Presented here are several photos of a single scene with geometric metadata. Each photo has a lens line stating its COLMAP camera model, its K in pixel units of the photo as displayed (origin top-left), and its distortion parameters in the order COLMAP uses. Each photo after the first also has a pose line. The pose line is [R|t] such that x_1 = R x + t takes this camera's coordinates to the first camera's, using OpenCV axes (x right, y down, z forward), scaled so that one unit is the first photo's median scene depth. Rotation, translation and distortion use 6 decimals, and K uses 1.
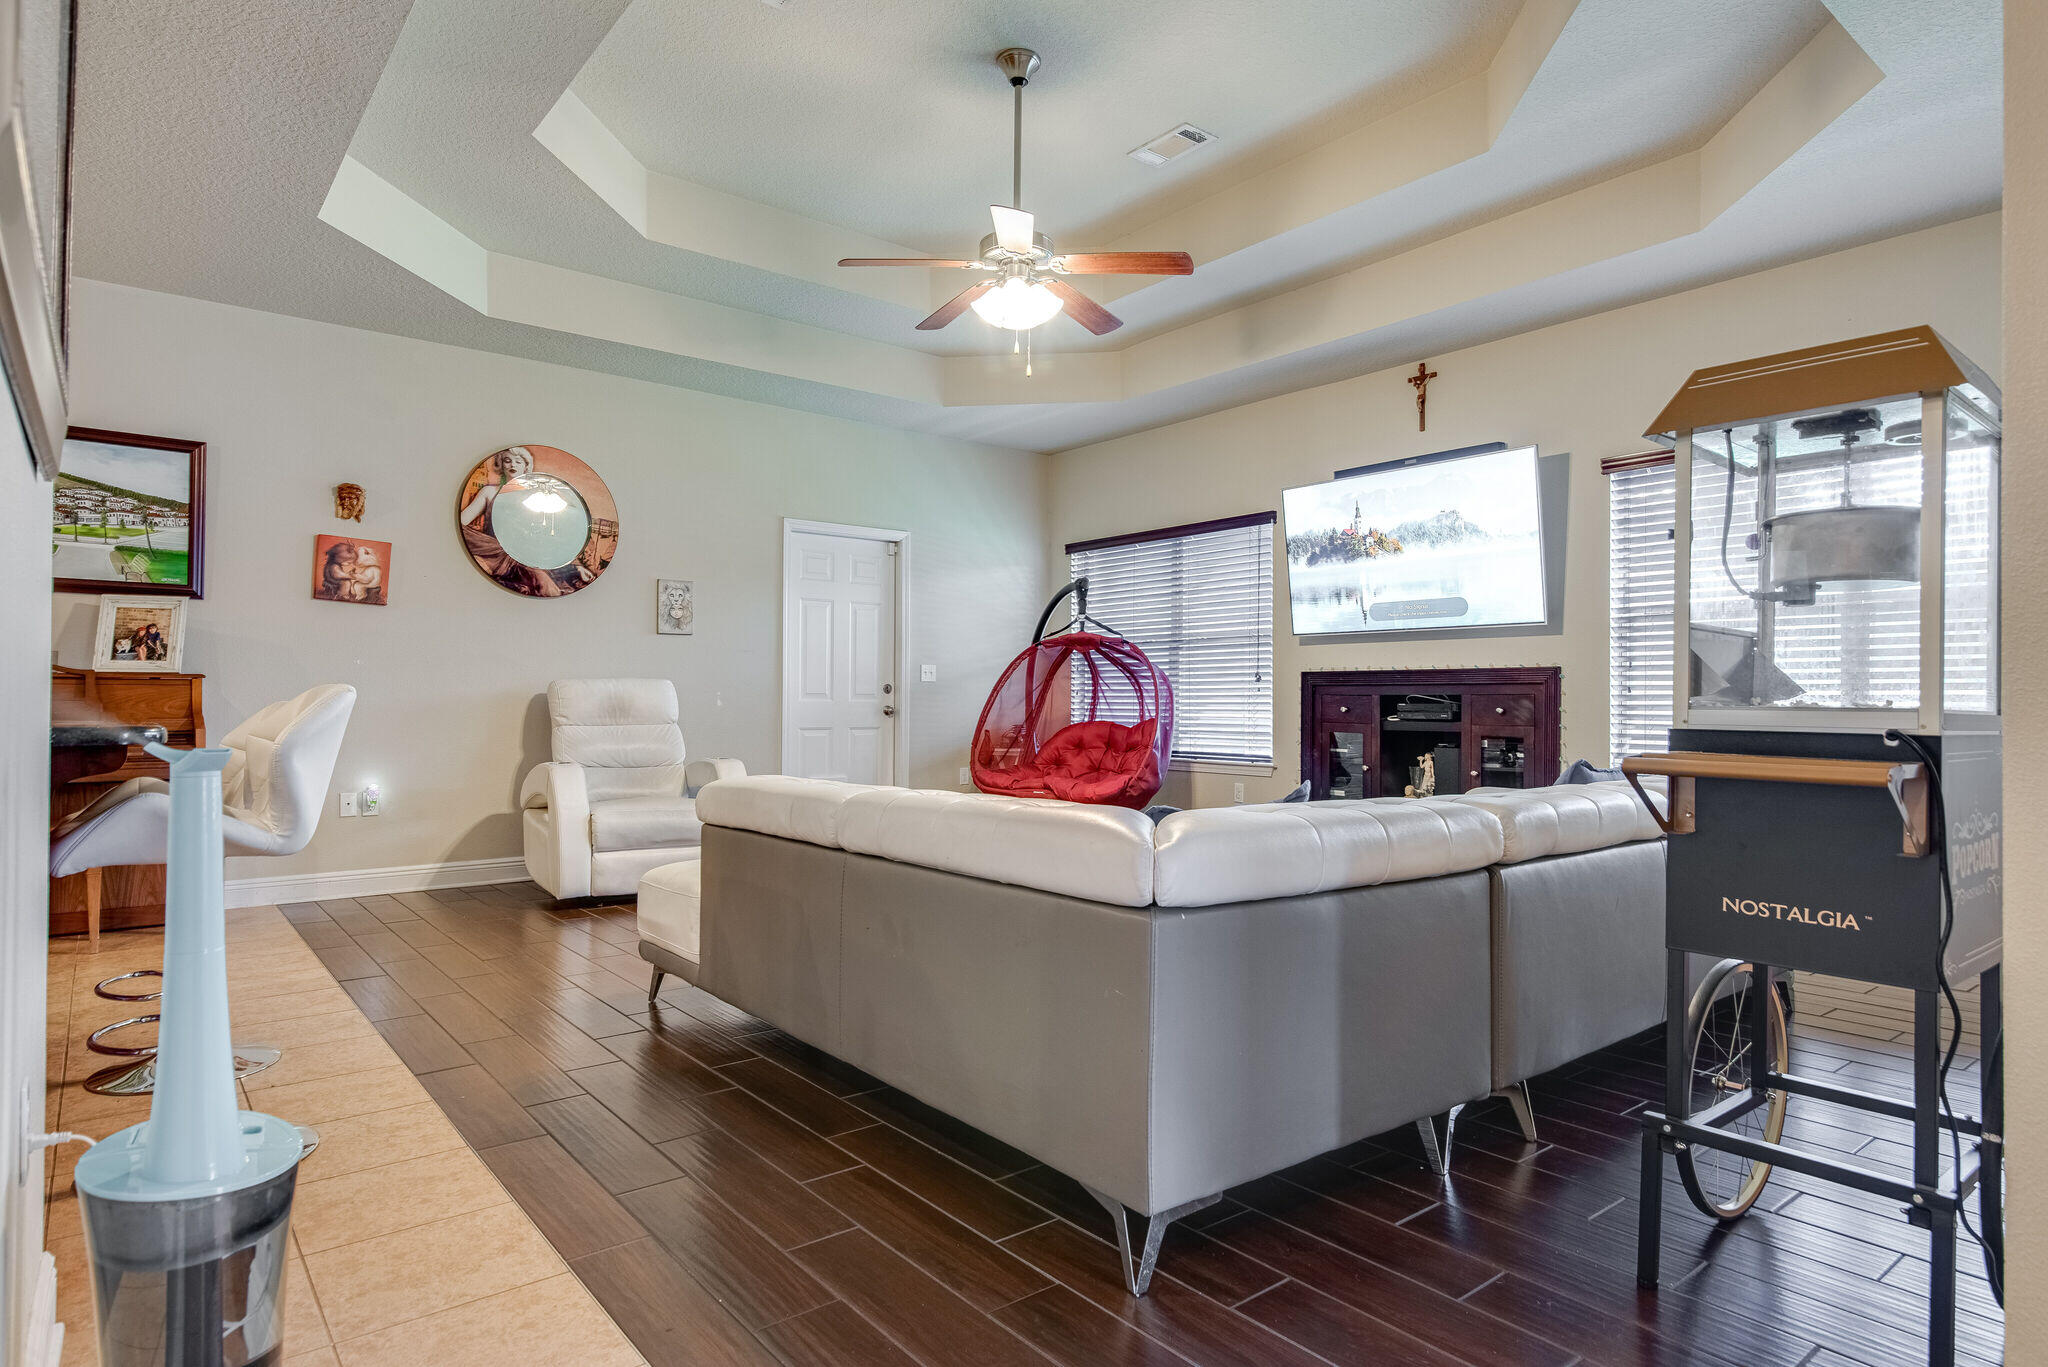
lens RADIAL K [[1132.6, 0, 1031.0], [0, 1132.6, 677.7], [0, 0, 1]] dist [0.008412, -0.002583]
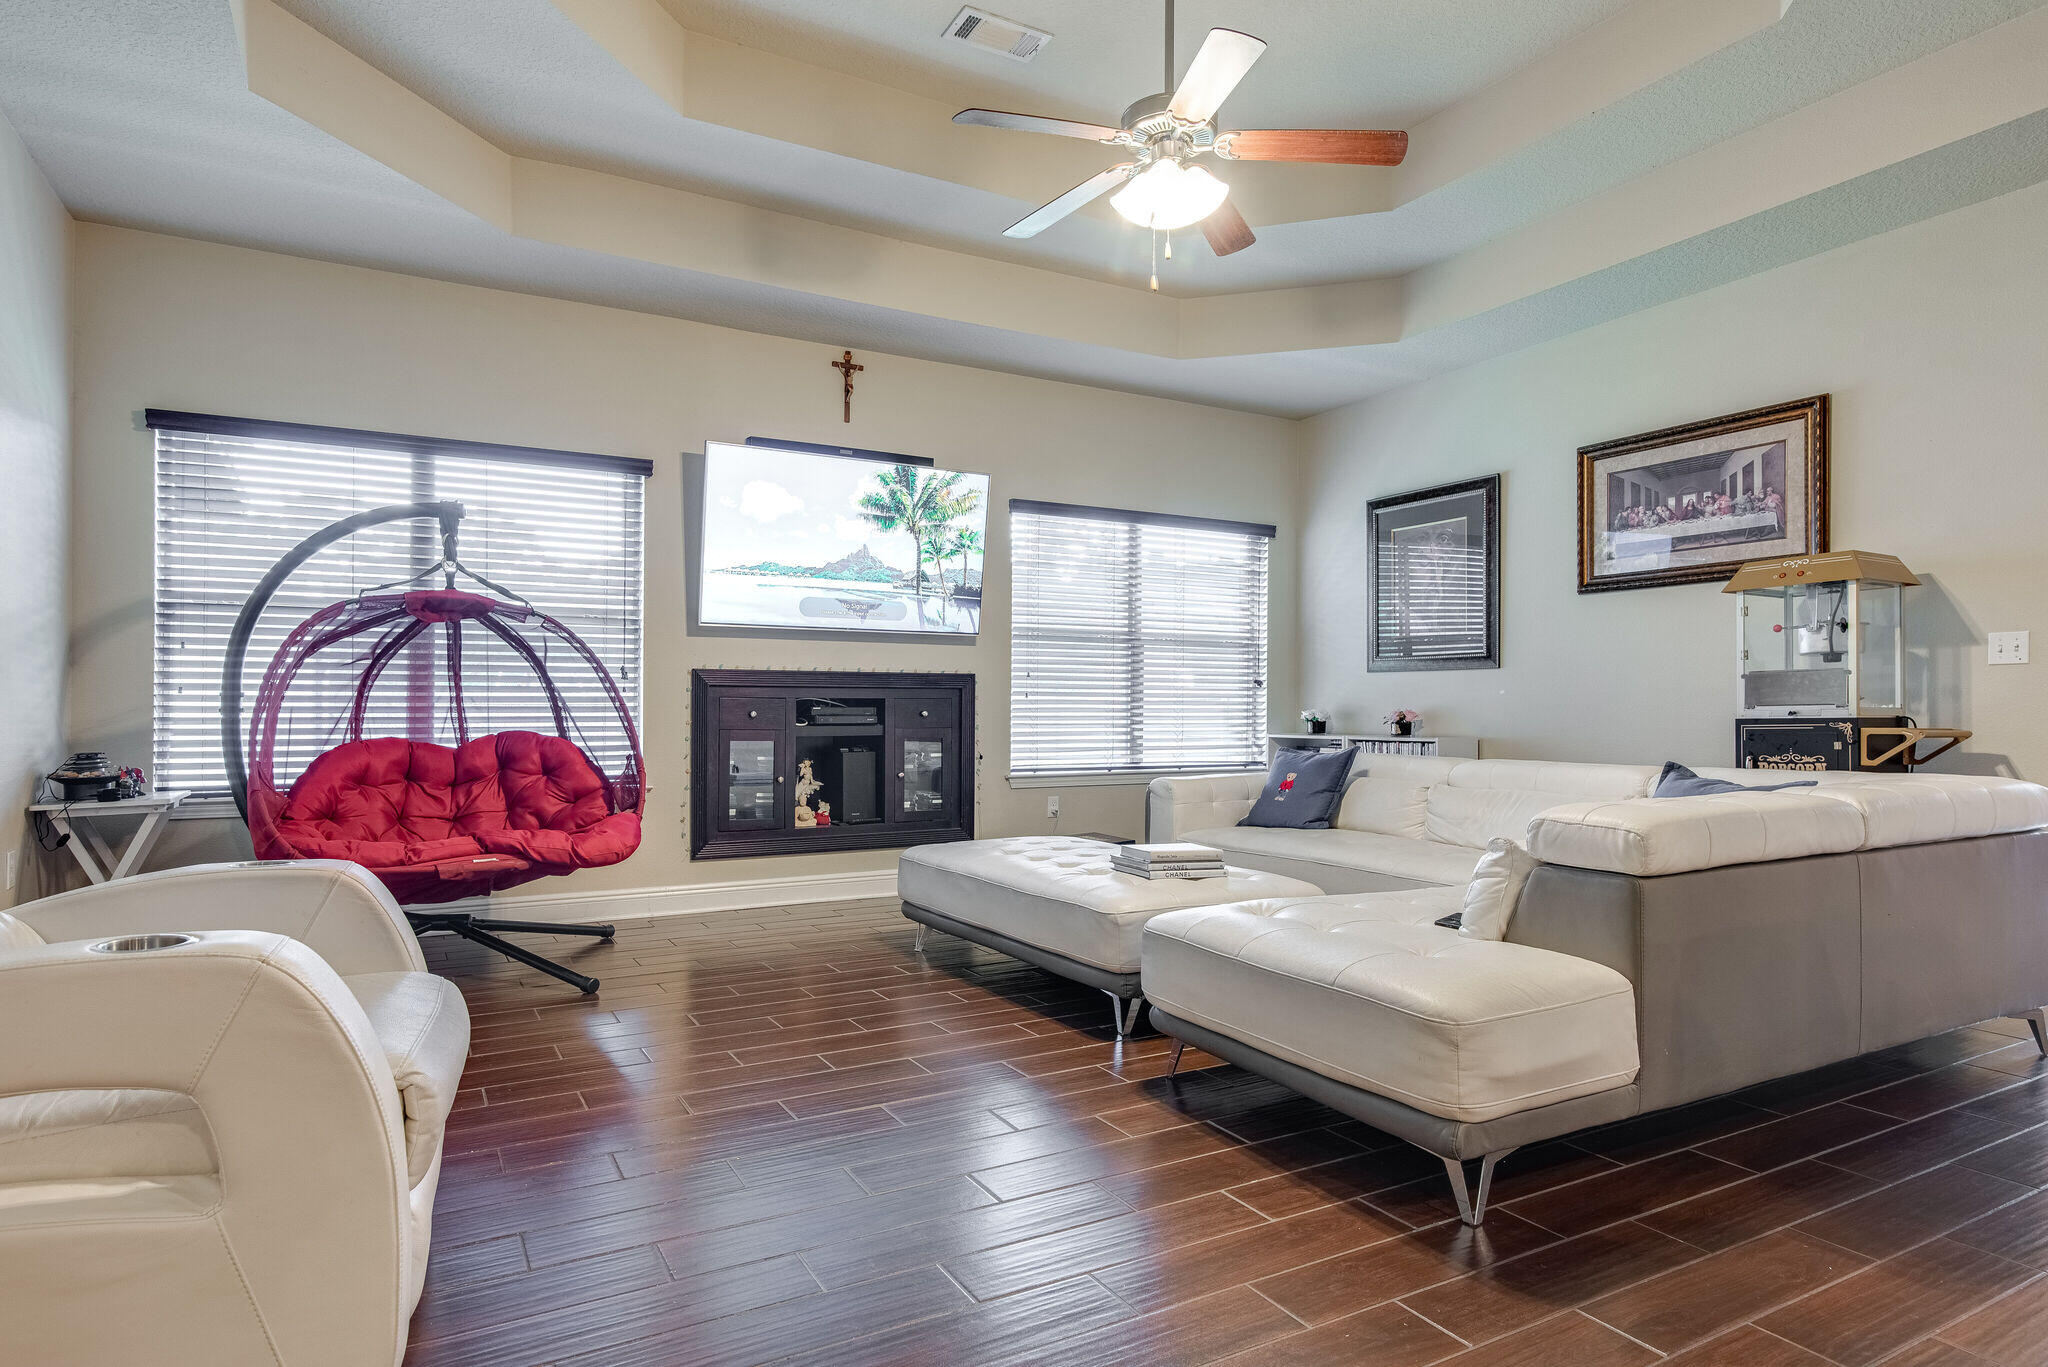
lens RADIAL K [[1132.6, 0, 1023.6], [0, 1132.6, 698.5], [0, 0, 1]] dist [0.008412, -0.002583]
pose [[0.168389, 0.004396, 0.985711, -0.557017], [-0.019781, 0.999804, -0.001080, 0.013340], [-0.985522, -0.019316, 0.168443, 0.672156]]
